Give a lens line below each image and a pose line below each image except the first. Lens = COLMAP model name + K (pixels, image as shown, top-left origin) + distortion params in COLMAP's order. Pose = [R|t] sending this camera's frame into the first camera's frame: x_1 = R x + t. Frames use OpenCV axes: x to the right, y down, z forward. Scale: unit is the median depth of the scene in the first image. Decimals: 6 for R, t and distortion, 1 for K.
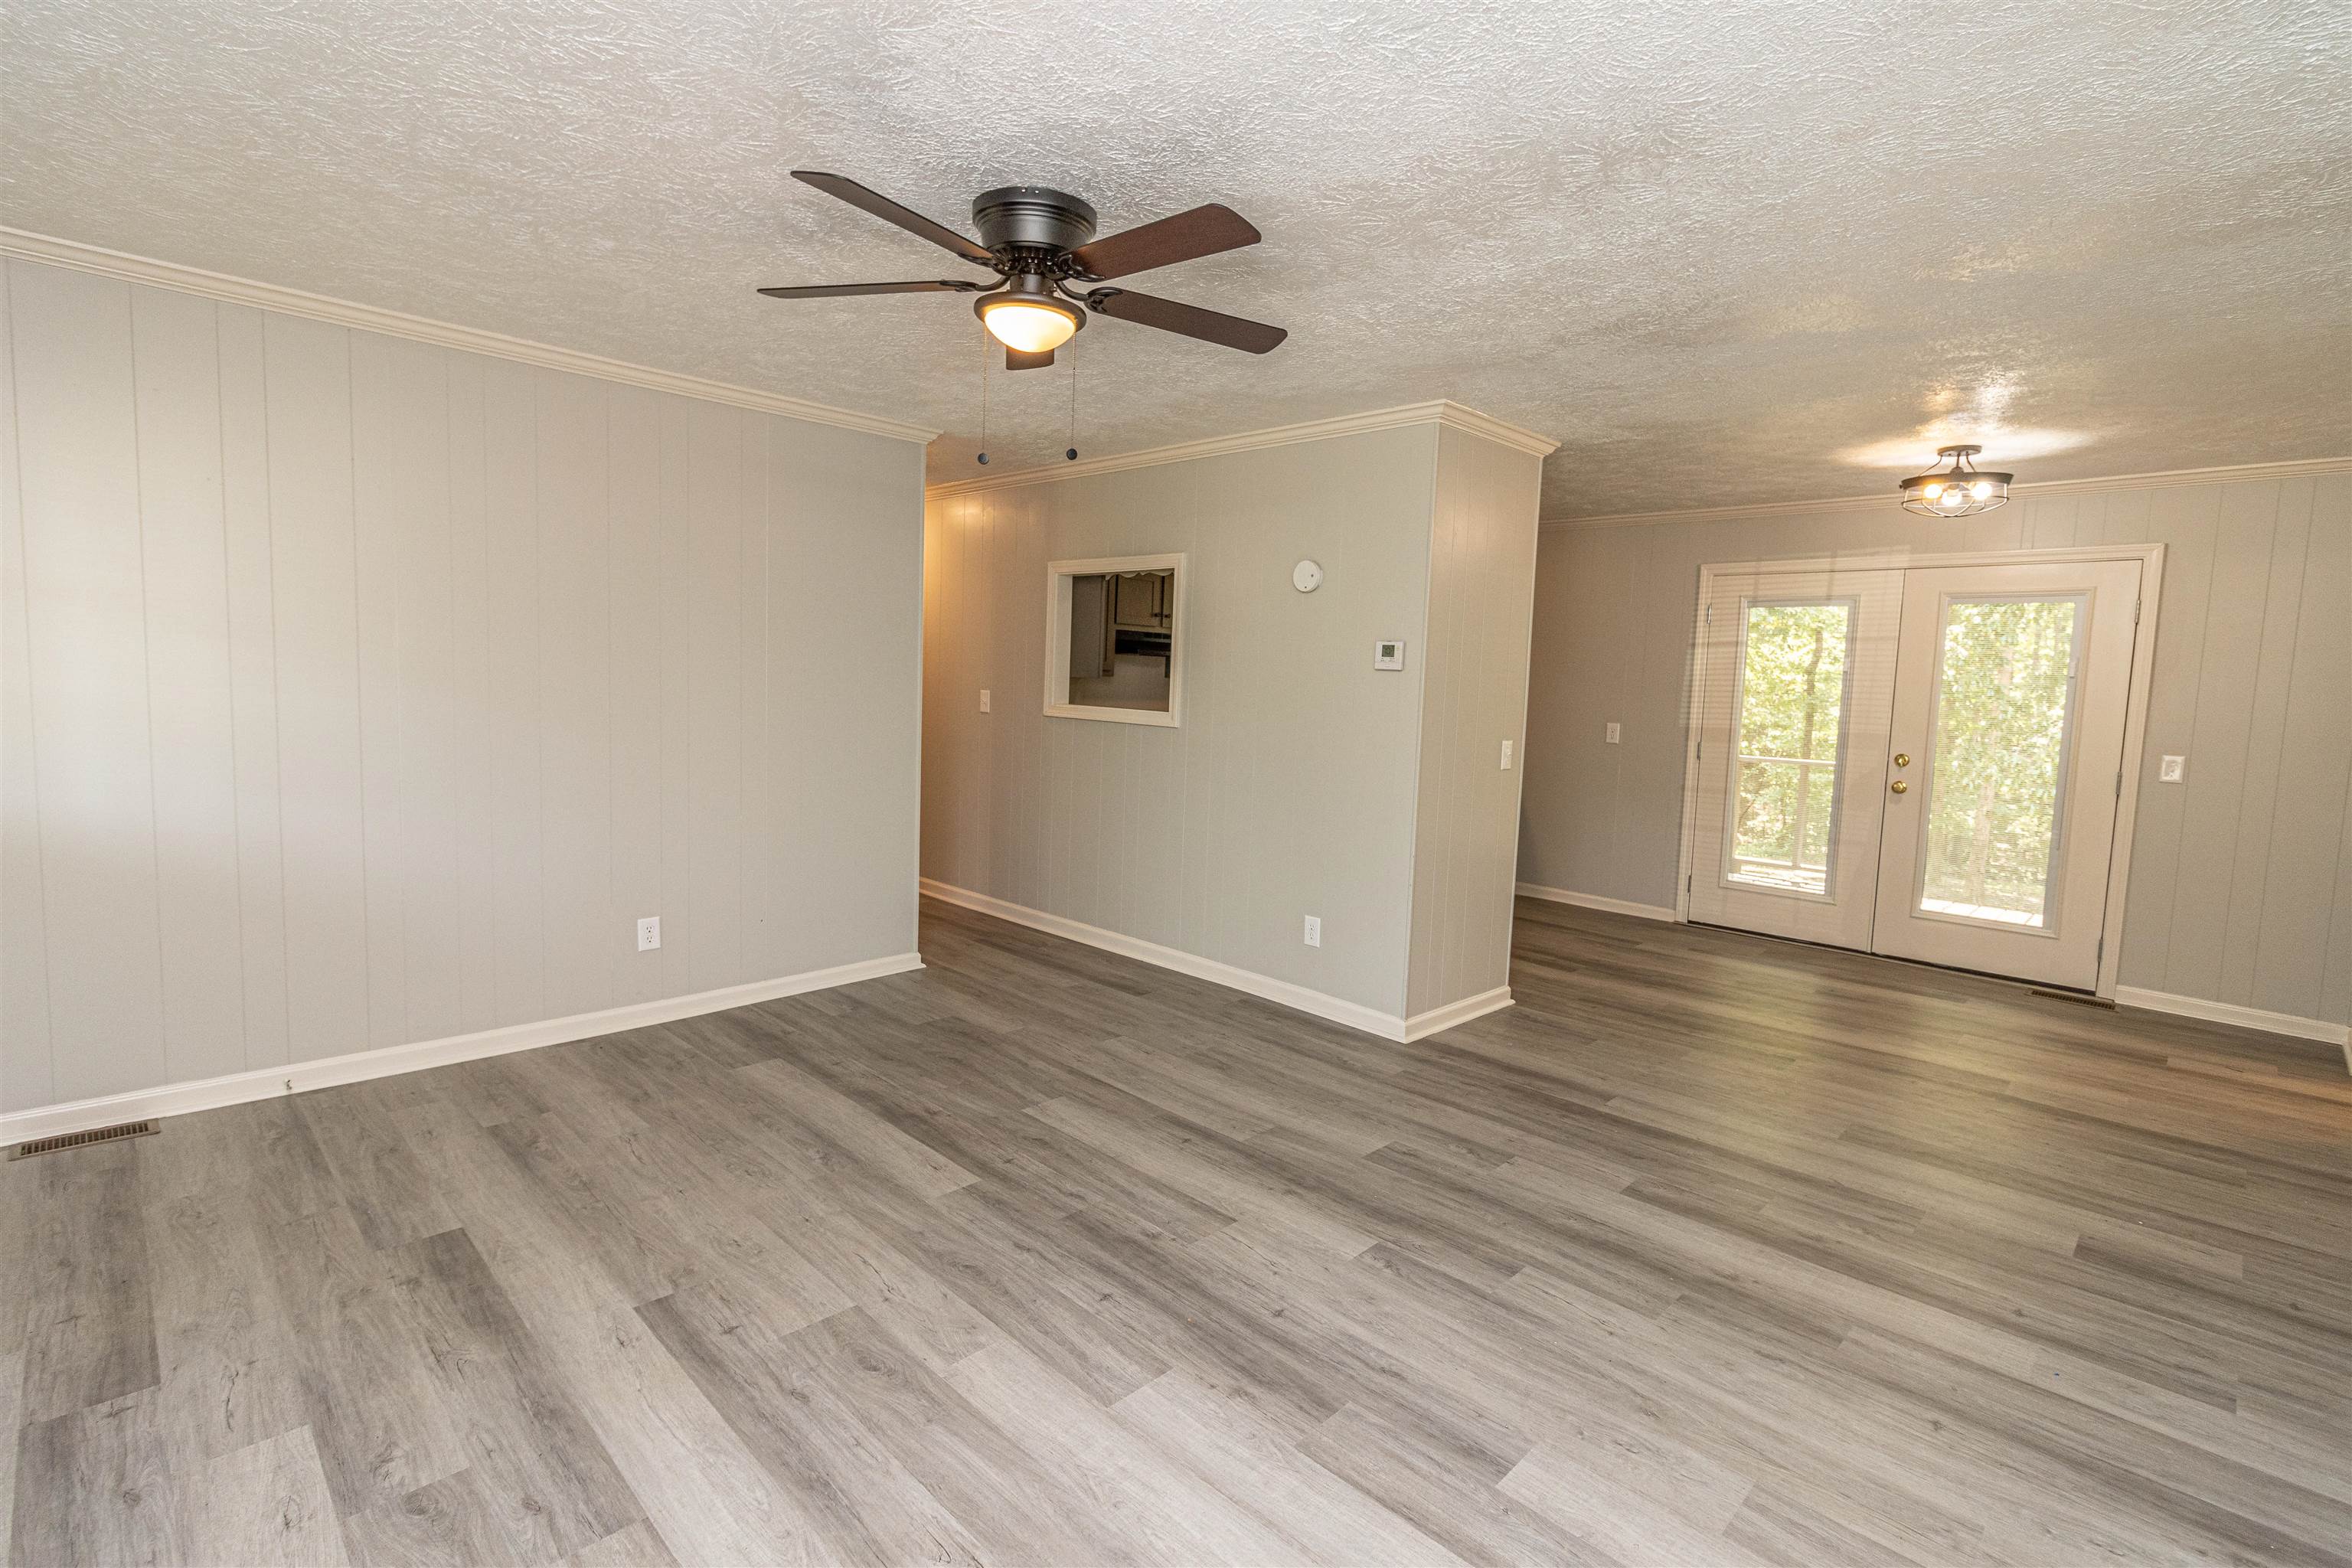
lens RADIAL K [[1078.9, 0, 1178.0], [0, 1078.9, 773.7], [0, 0, 1]] dist [0.001924, 0.000409]
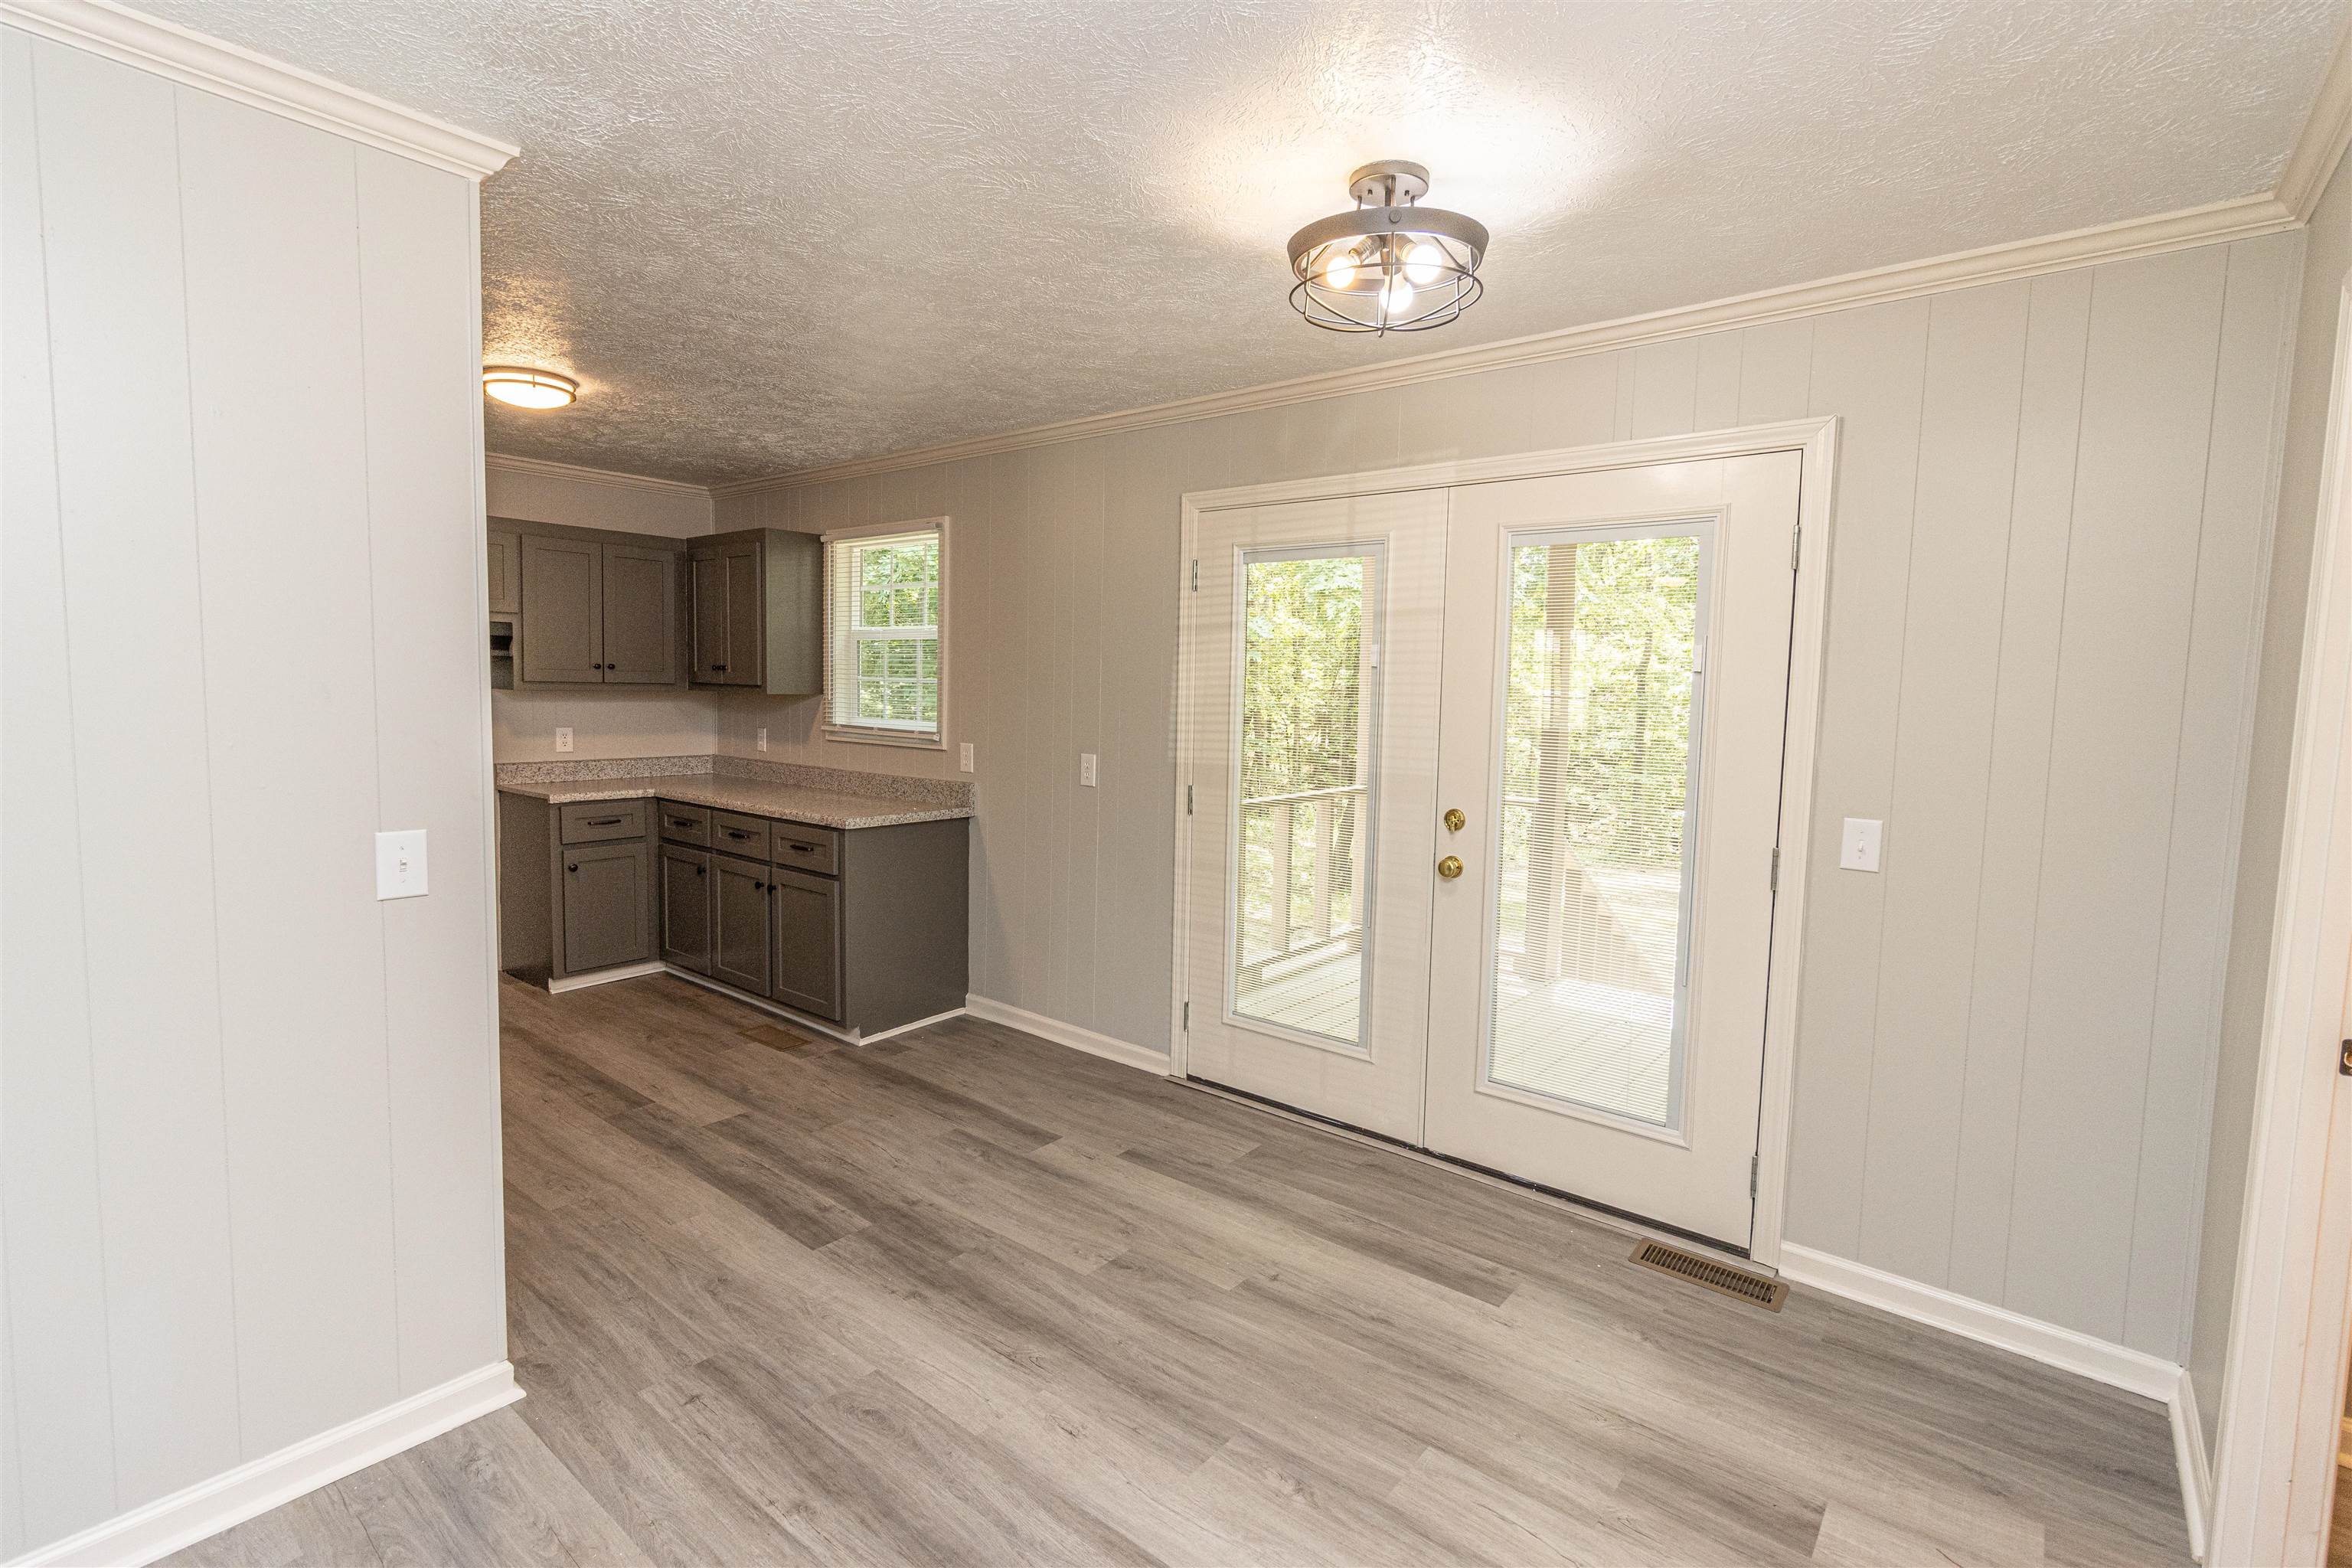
lens RADIAL K [[1078.9, 0, 1178.0], [0, 1078.9, 773.7], [0, 0, 1]] dist [0.001924, 0.000409]
pose [[0.995242, -0.019101, 0.095541, 0.832564], [0.019624, 0.999797, -0.004535, -0.065778], [-0.095435, 0.006388, 0.995415, 0.783627]]
